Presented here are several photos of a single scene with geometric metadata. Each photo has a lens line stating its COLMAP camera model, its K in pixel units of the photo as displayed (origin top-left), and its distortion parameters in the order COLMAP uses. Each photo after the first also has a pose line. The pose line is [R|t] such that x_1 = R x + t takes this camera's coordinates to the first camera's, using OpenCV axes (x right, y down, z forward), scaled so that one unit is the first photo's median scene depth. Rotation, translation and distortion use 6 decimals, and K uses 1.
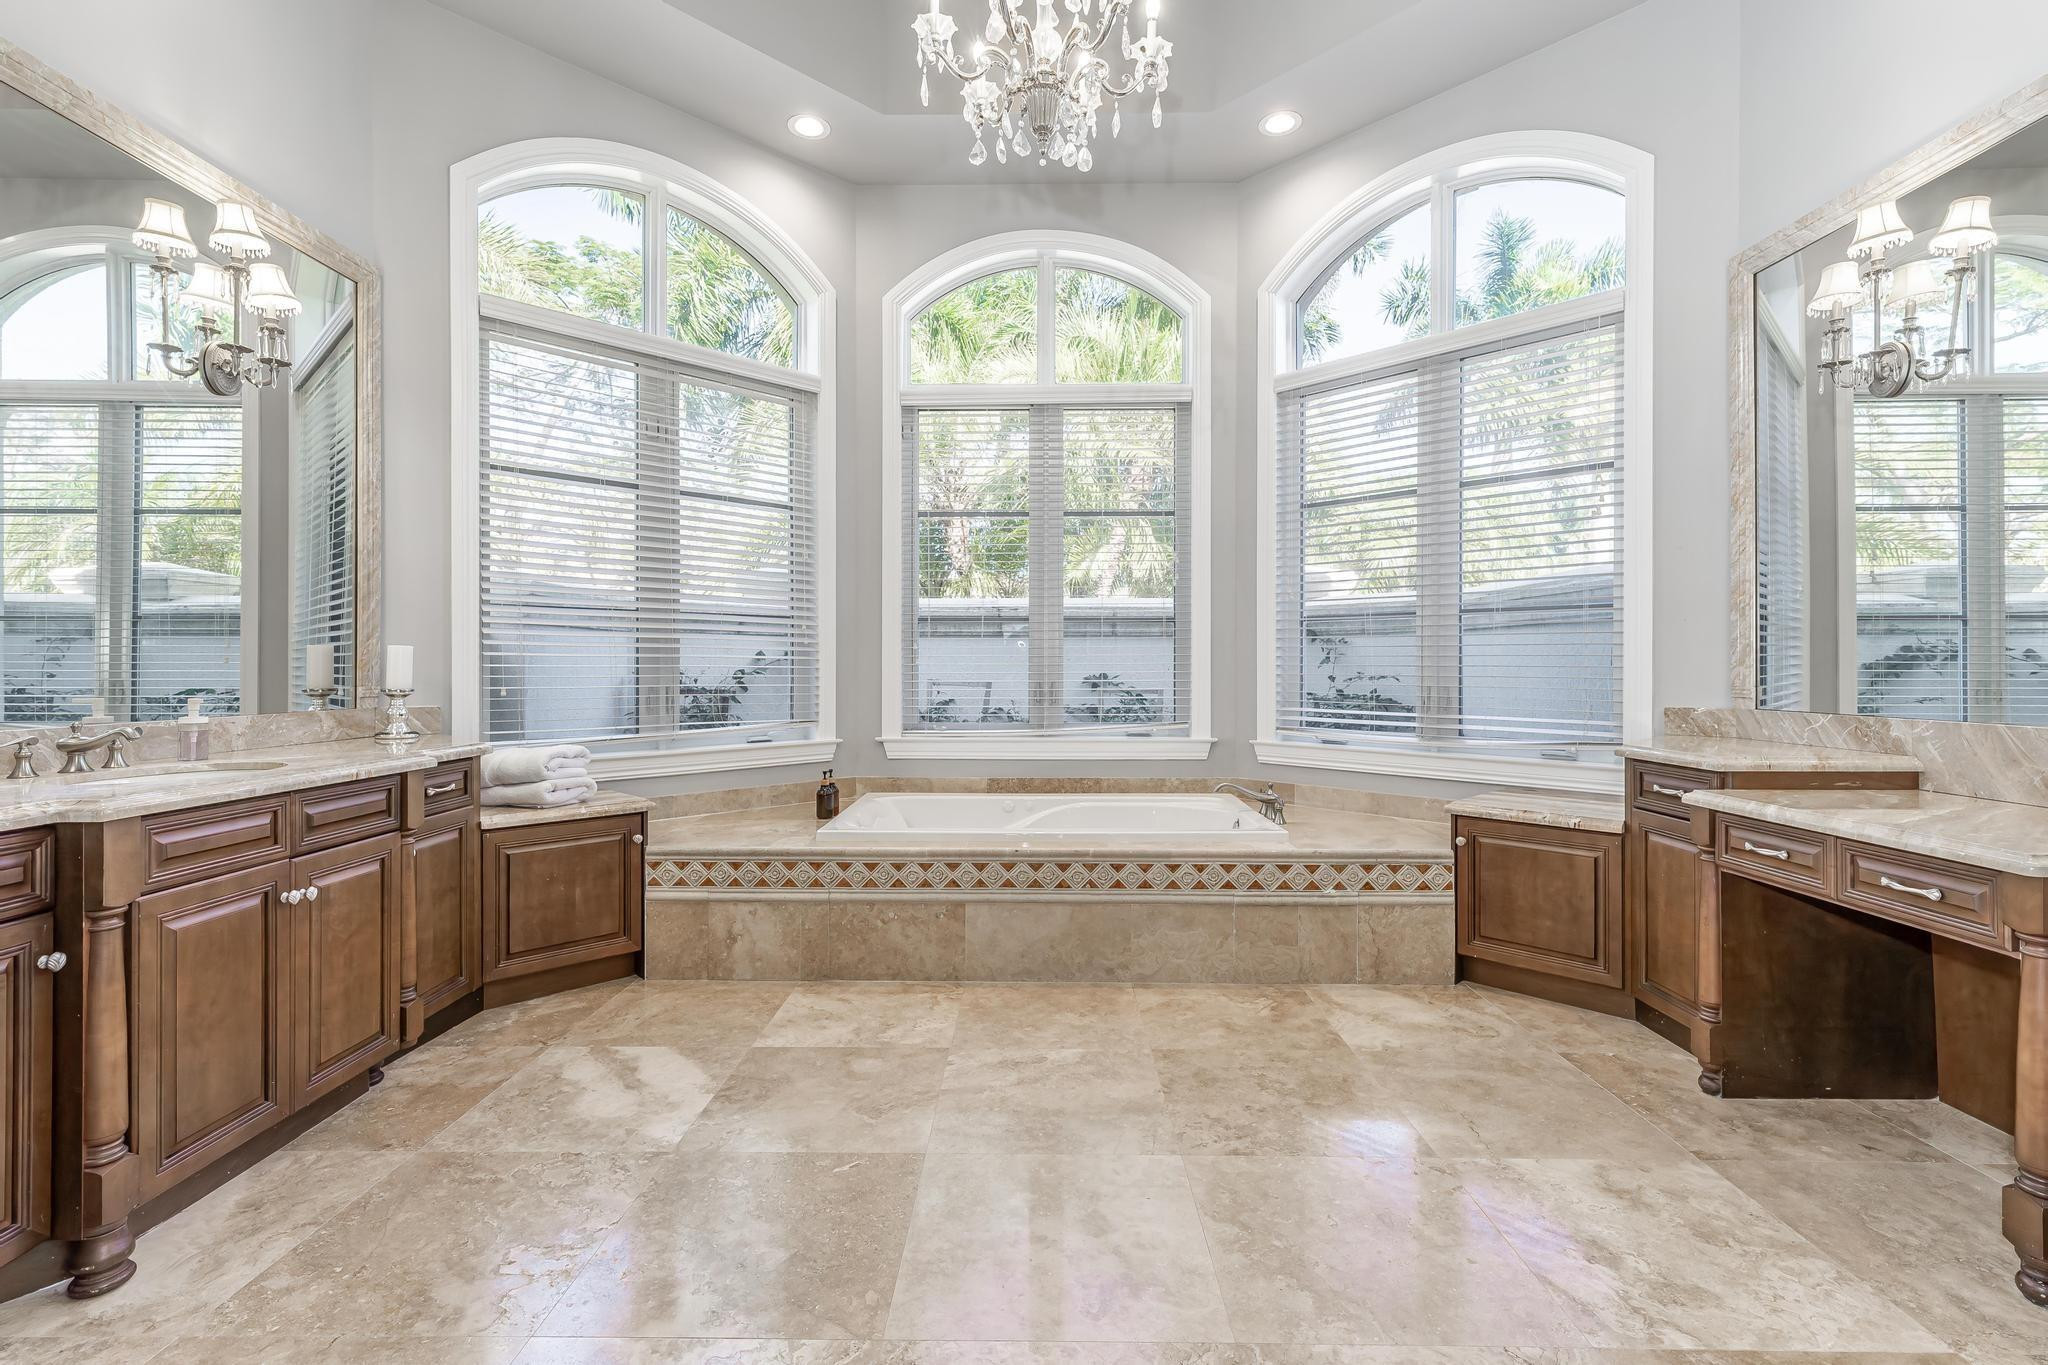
lens RADIAL K [[928.5, 0, 1029.8], [0, 928.5, 671.0], [0, 0, 1]] dist [0.014512, -0.000124]
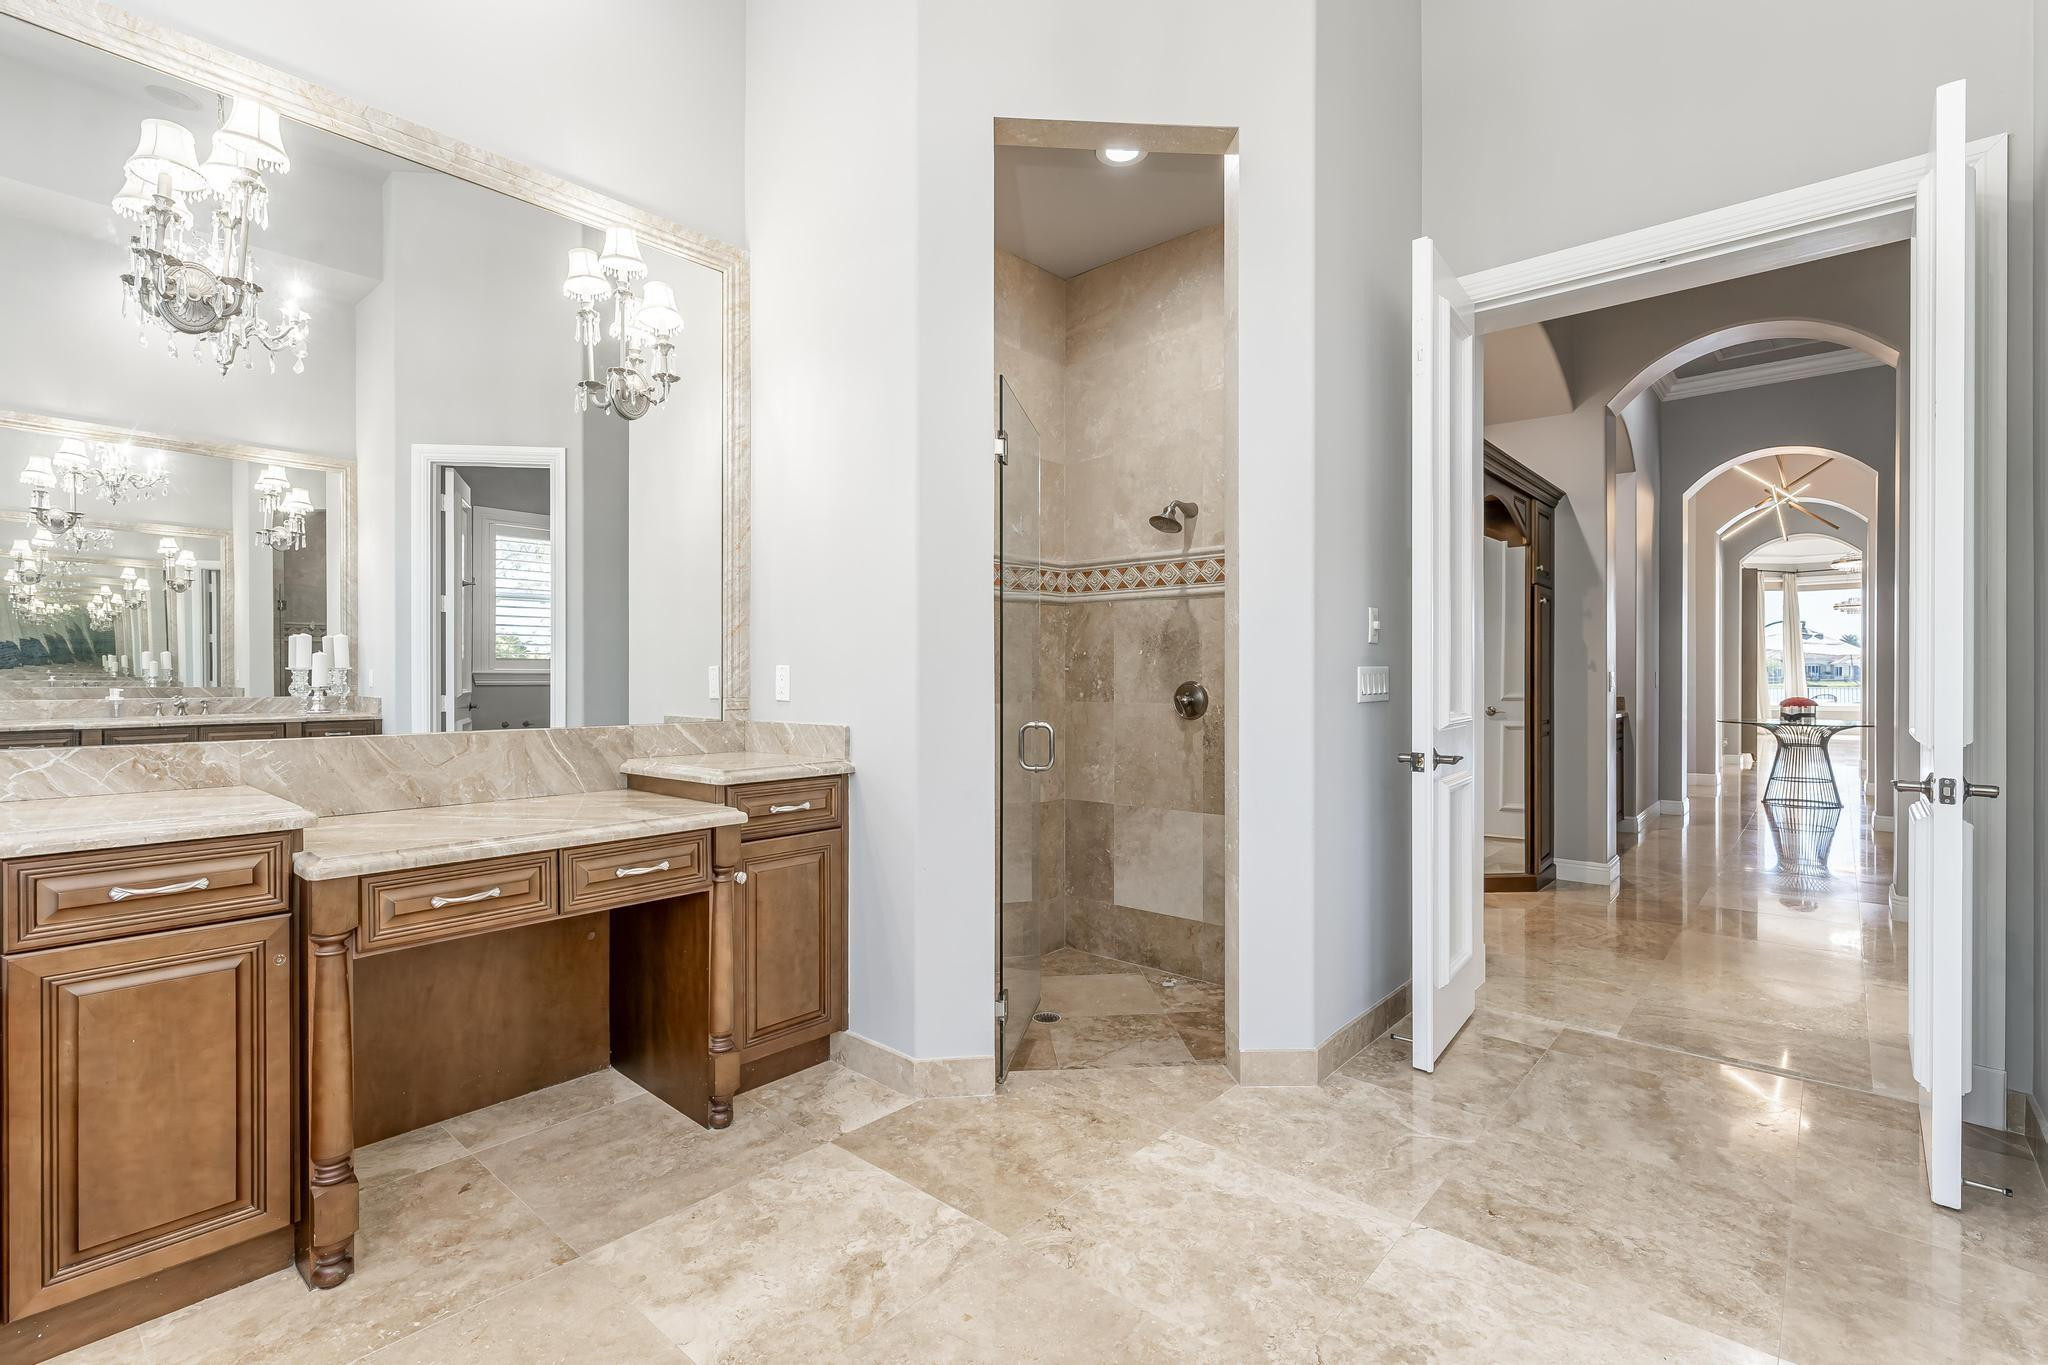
lens RADIAL K [[928.5, 0, 1029.8], [0, 928.5, 671.0], [0, 0, 1]] dist [0.014512, -0.000124]
pose [[-0.759192, 0.002069, 0.650863, -0.156338], [0.000733, 0.999997, -0.002324, -0.009344], [-0.650866, -0.001287, -0.759192, 1.423860]]
